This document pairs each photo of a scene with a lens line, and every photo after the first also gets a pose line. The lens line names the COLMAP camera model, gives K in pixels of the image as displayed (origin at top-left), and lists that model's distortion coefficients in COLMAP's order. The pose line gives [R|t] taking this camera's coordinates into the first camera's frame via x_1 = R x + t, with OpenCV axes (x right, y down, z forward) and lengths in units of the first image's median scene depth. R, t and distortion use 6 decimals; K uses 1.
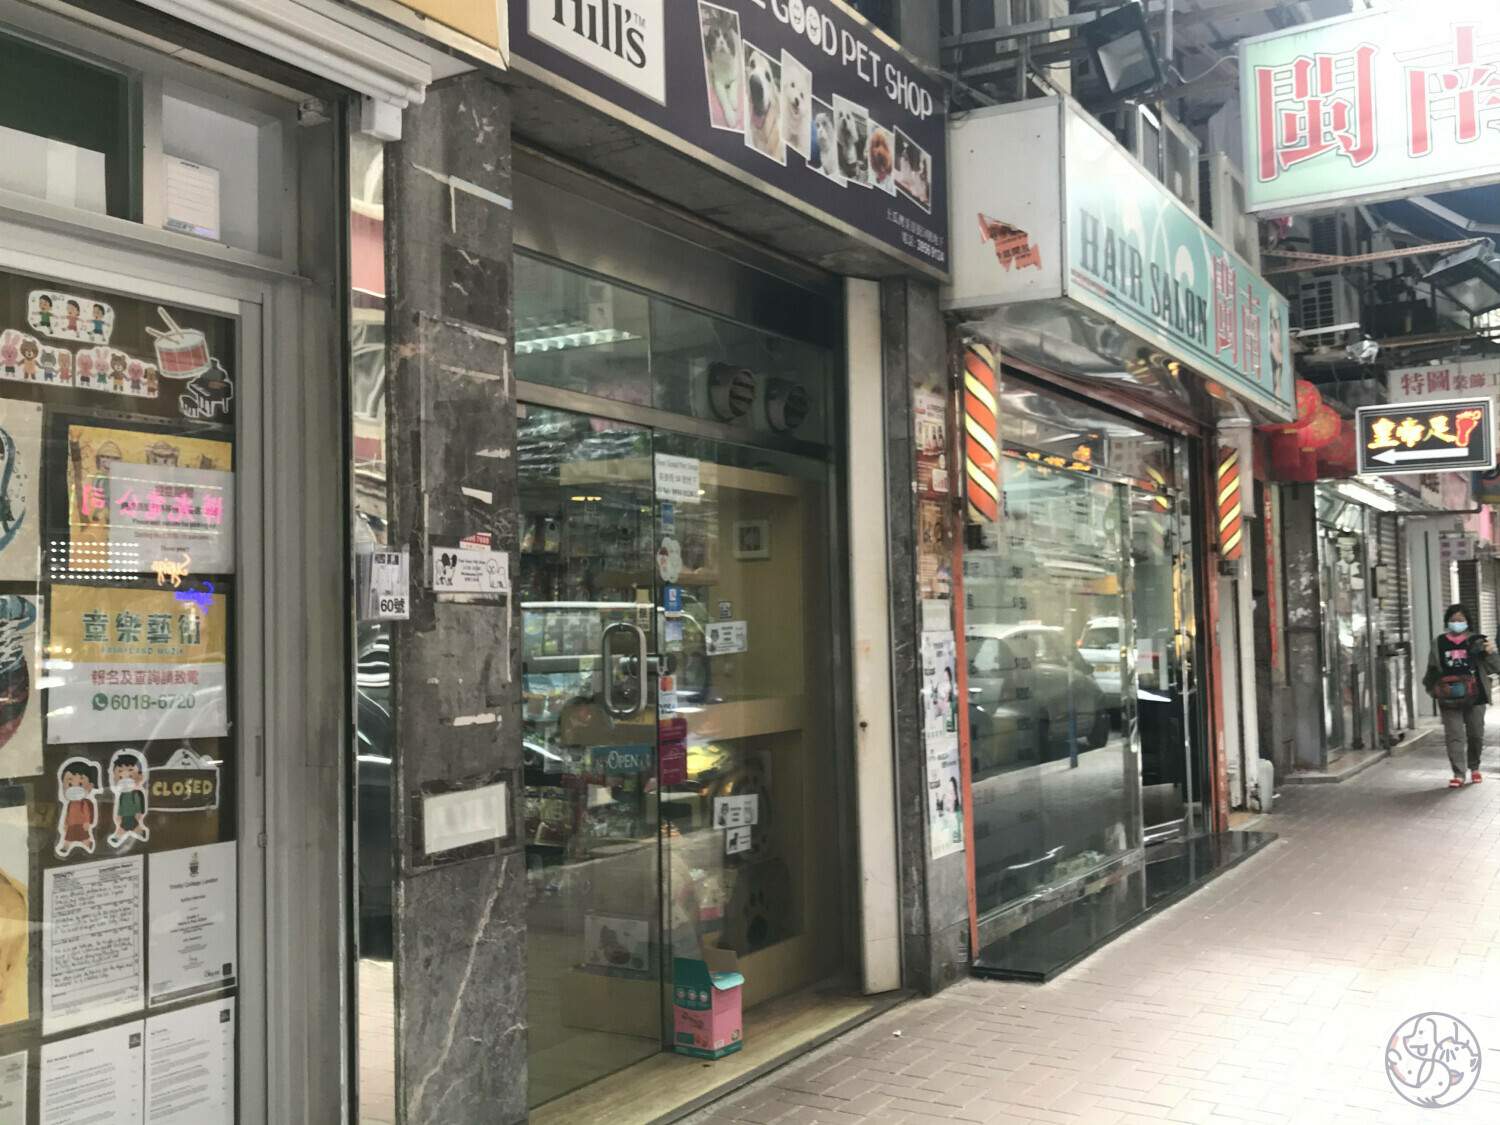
lens RADIAL K [[1498.2, 0, 745.3], [0, 1498.2, 566.5], [0, 0, 1]] dist [0.001180, 0.000000]
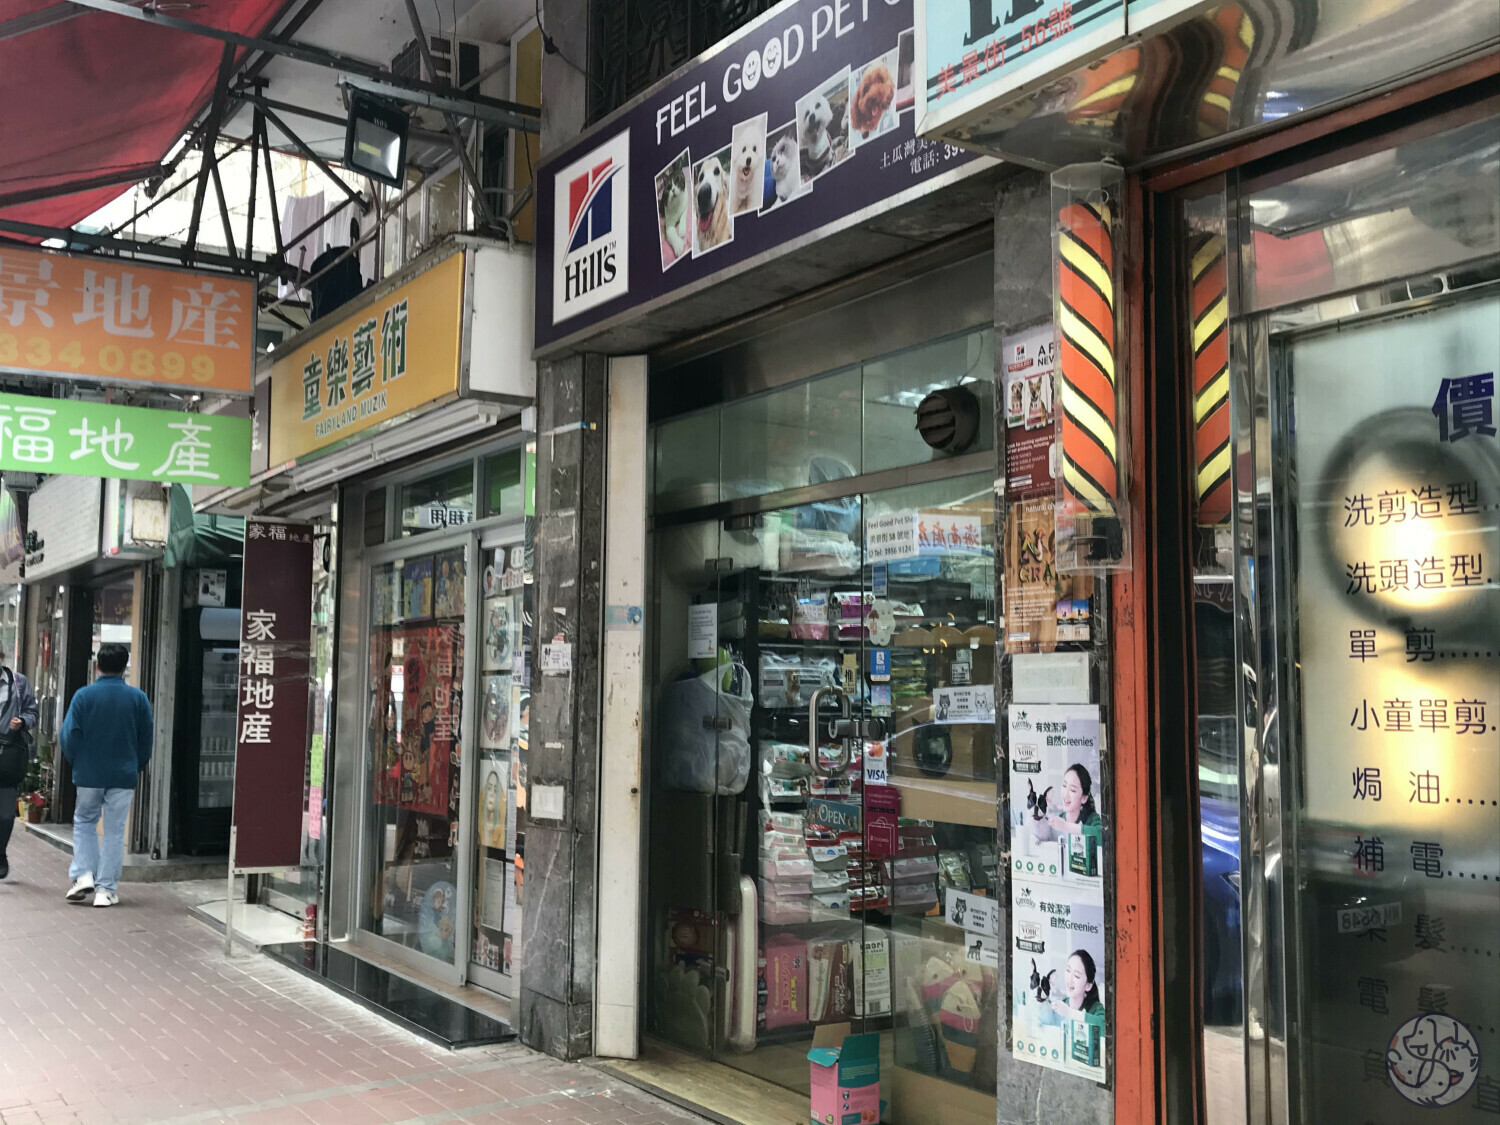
lens RADIAL K [[1498.2, 0, 746.3], [0, 1498.2, 554.0], [0, 0, 1]] dist [0.001180, 0.000000]
pose [[-0.439548, -0.068593, -0.895596, 0.977139], [0.042192, 0.994403, -0.096868, 0.047399], [0.897228, -0.080365, -0.434194, 1.520508]]
